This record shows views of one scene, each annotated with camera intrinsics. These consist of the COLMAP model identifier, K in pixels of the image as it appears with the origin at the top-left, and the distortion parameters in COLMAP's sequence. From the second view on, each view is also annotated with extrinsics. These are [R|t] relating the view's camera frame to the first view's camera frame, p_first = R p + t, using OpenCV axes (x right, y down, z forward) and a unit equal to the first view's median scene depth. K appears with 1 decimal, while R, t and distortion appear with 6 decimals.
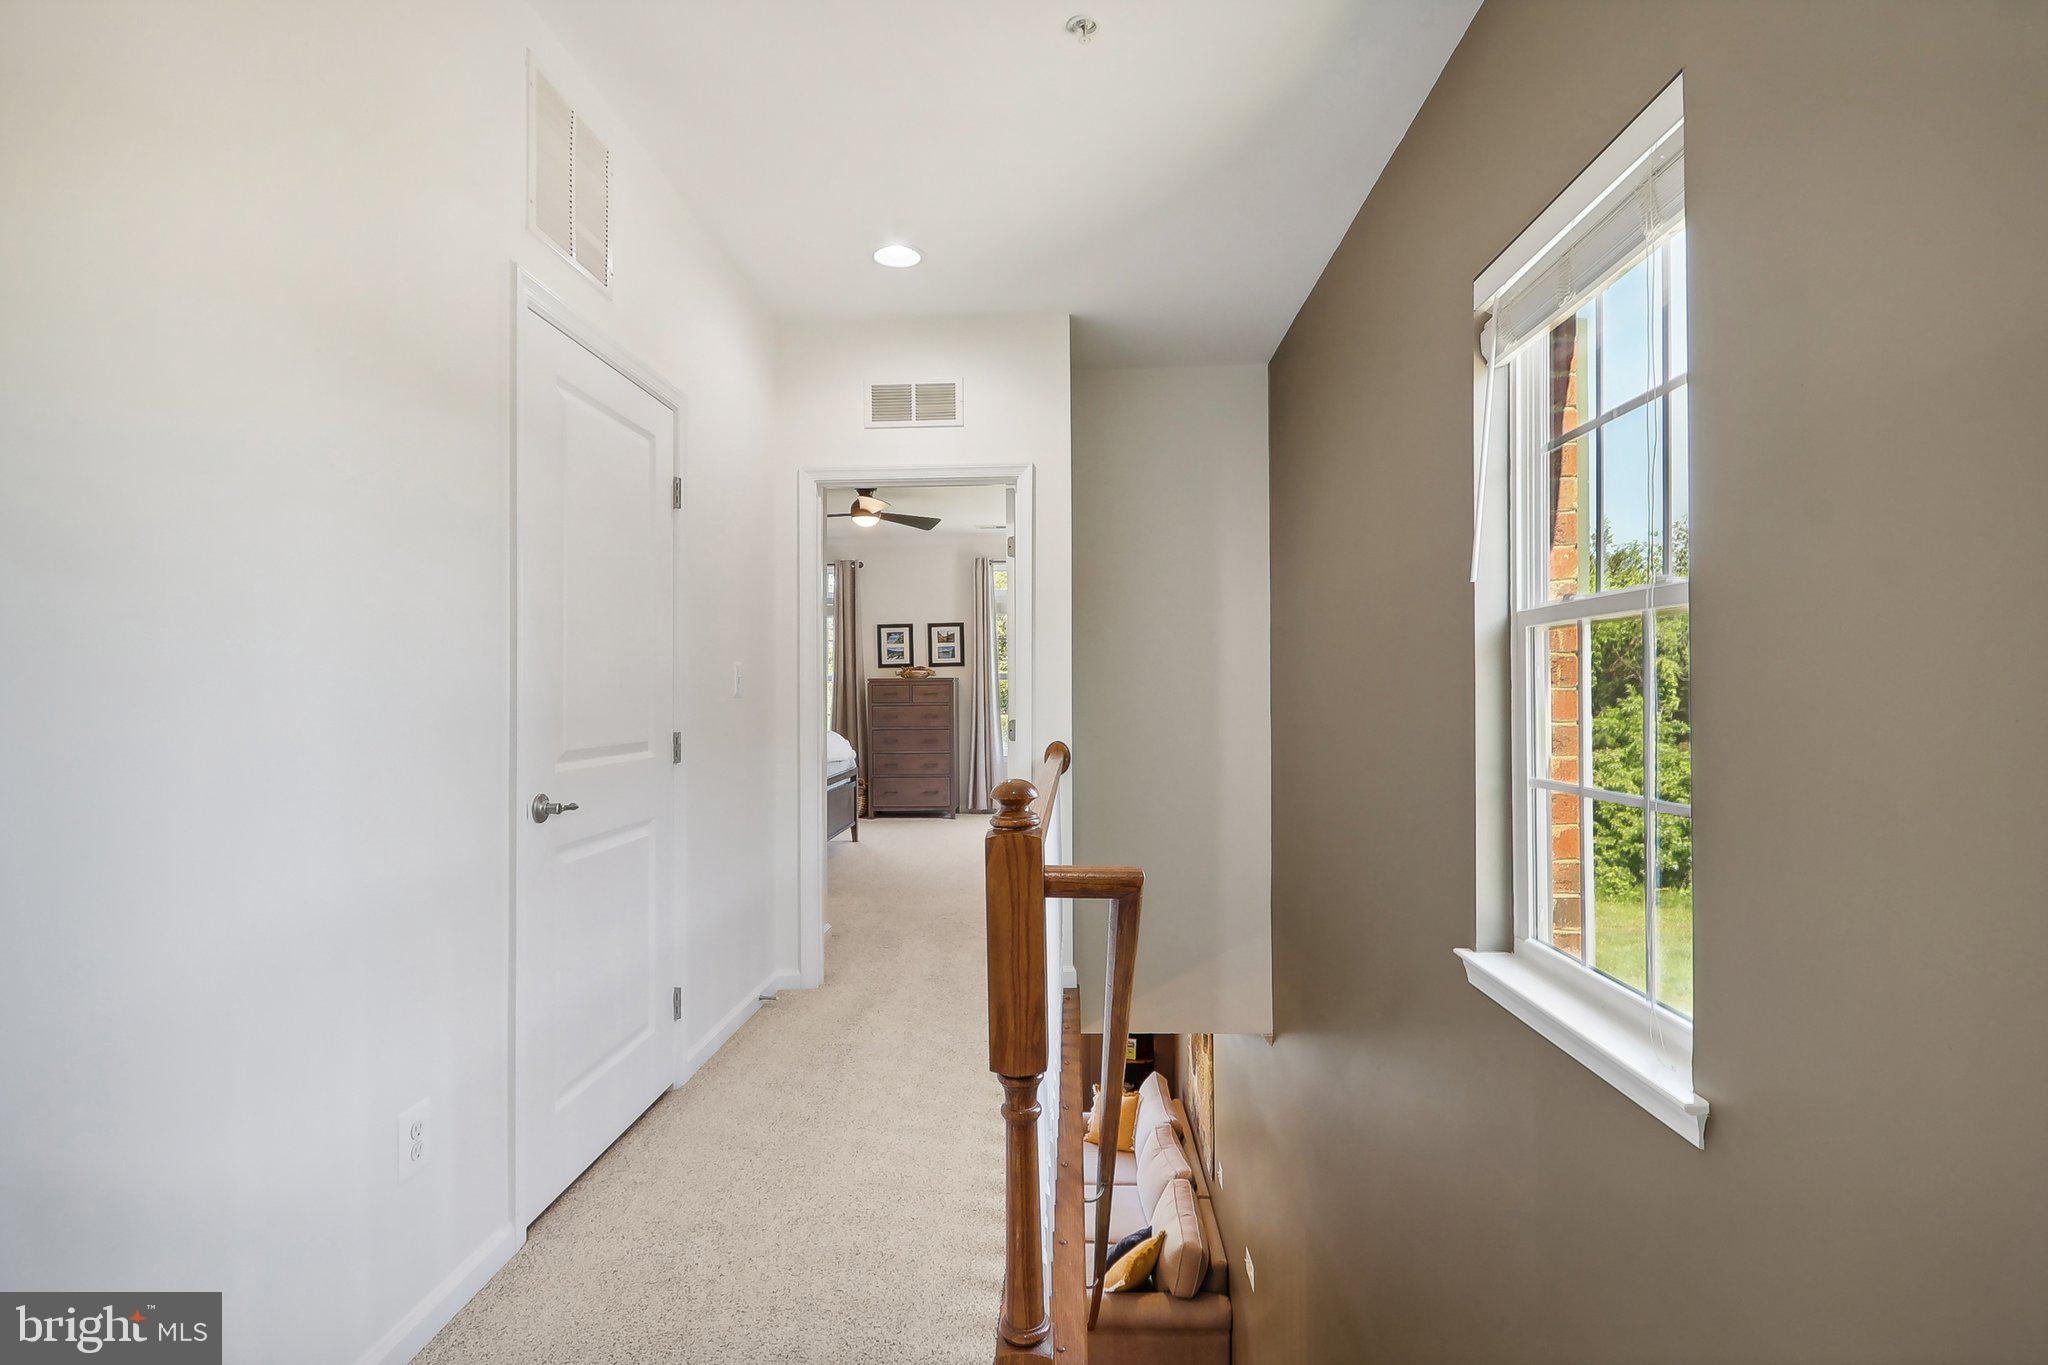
lens RADIAL K [[958.8, 0, 1028.7], [0, 958.8, 696.9], [0, 0, 1]] dist [0.008024, -0.008147]
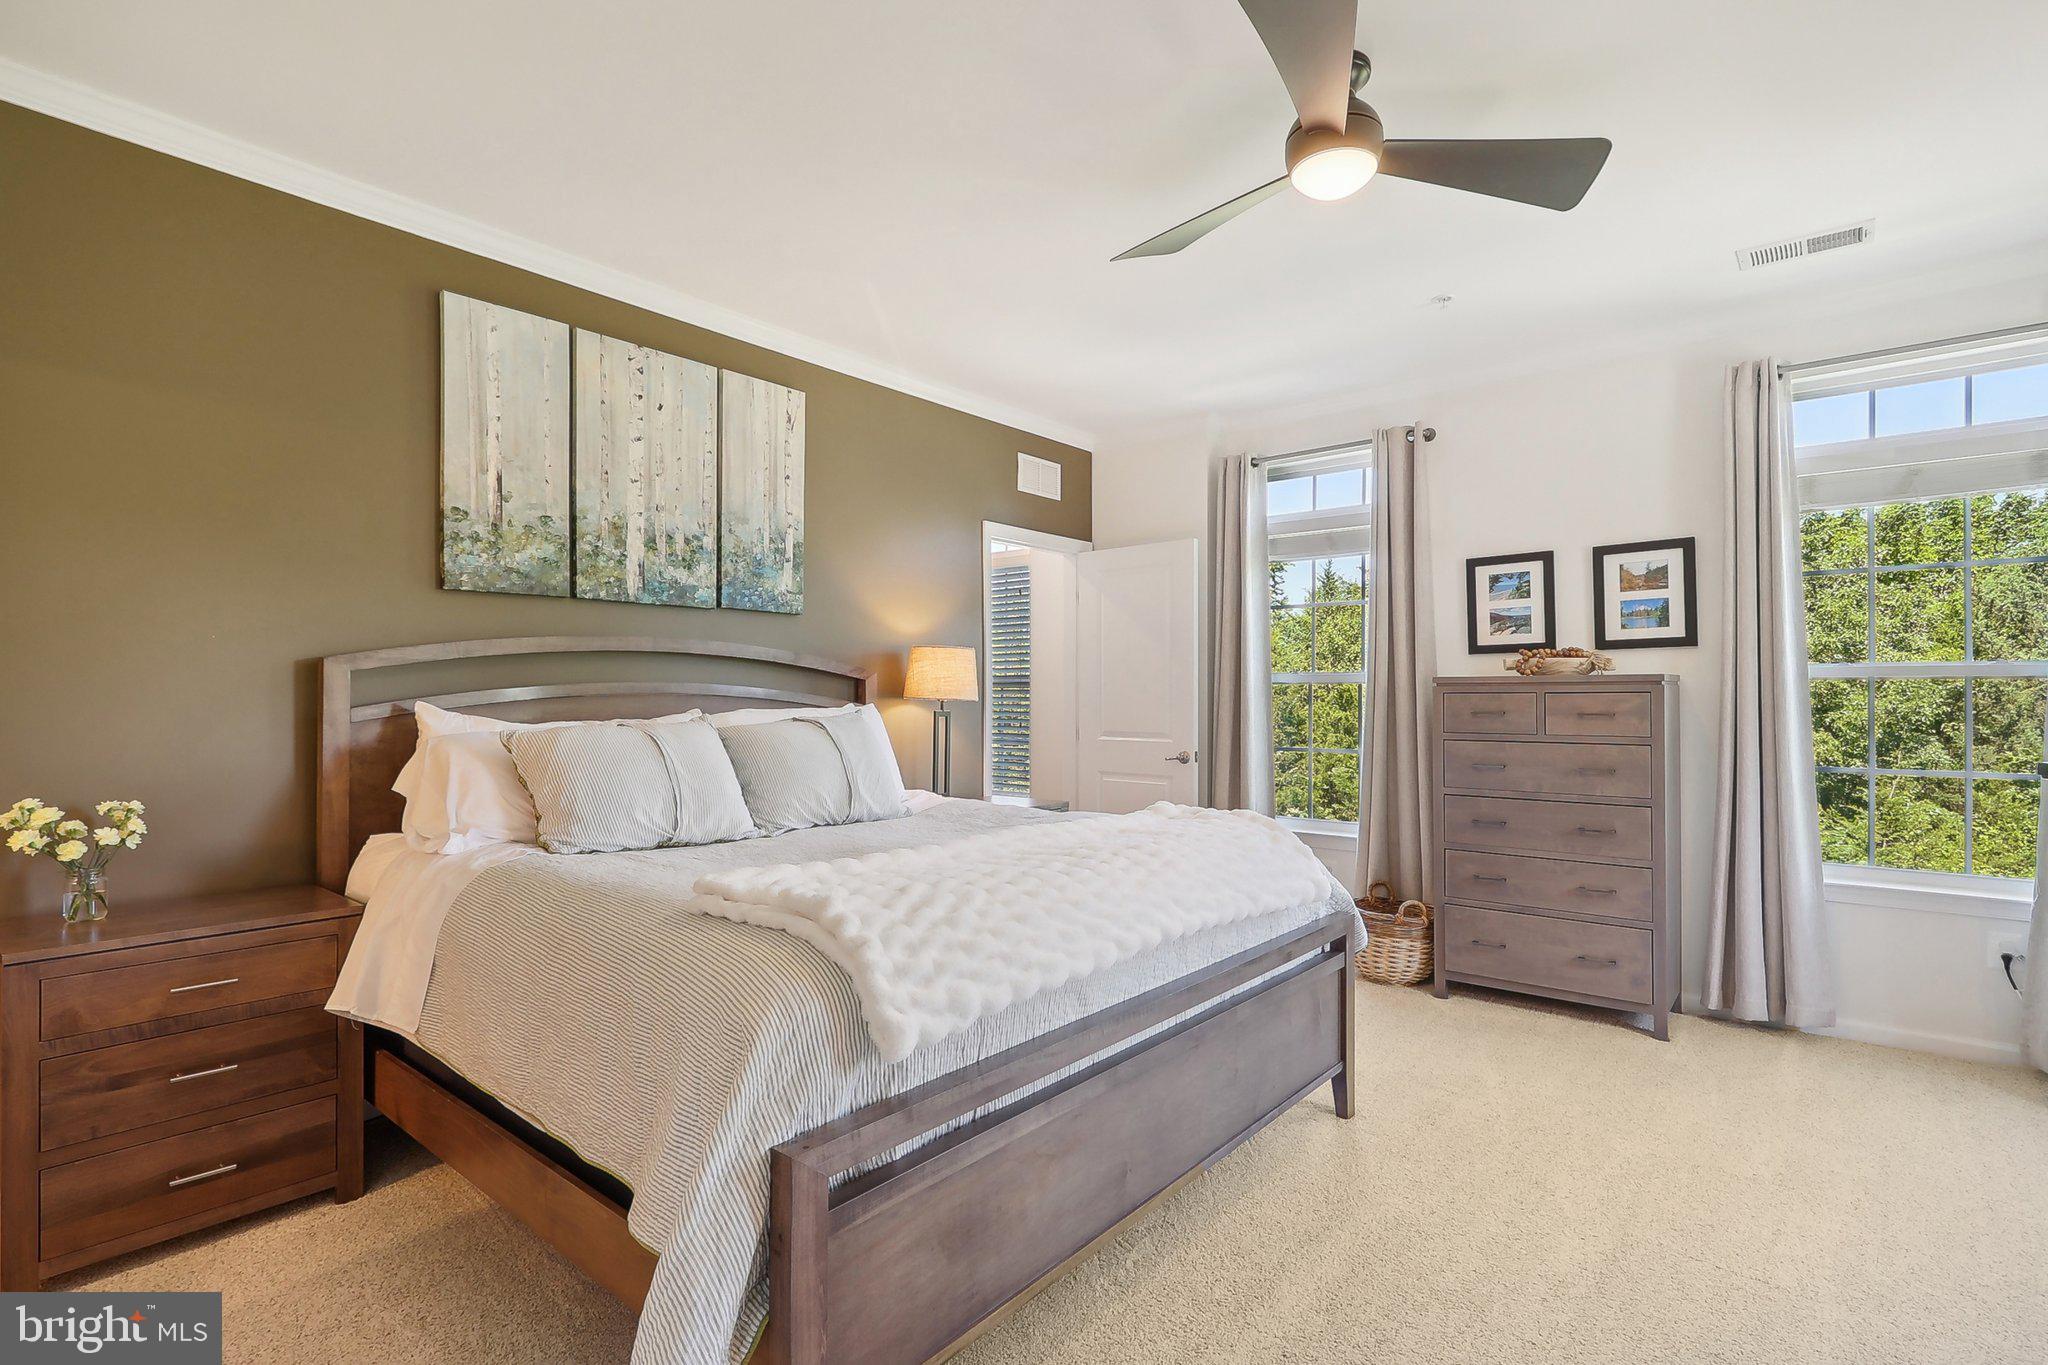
lens RADIAL K [[958.8, 0, 1028.7], [0, 958.8, 696.9], [0, 0, 1]] dist [0.008024, -0.008147]
pose [[0.786105, 0.003678, -0.618082, -0.038692], [-0.002278, 0.999993, 0.003054, -0.010912], [0.618089, -0.000993, 0.786108, 0.513137]]
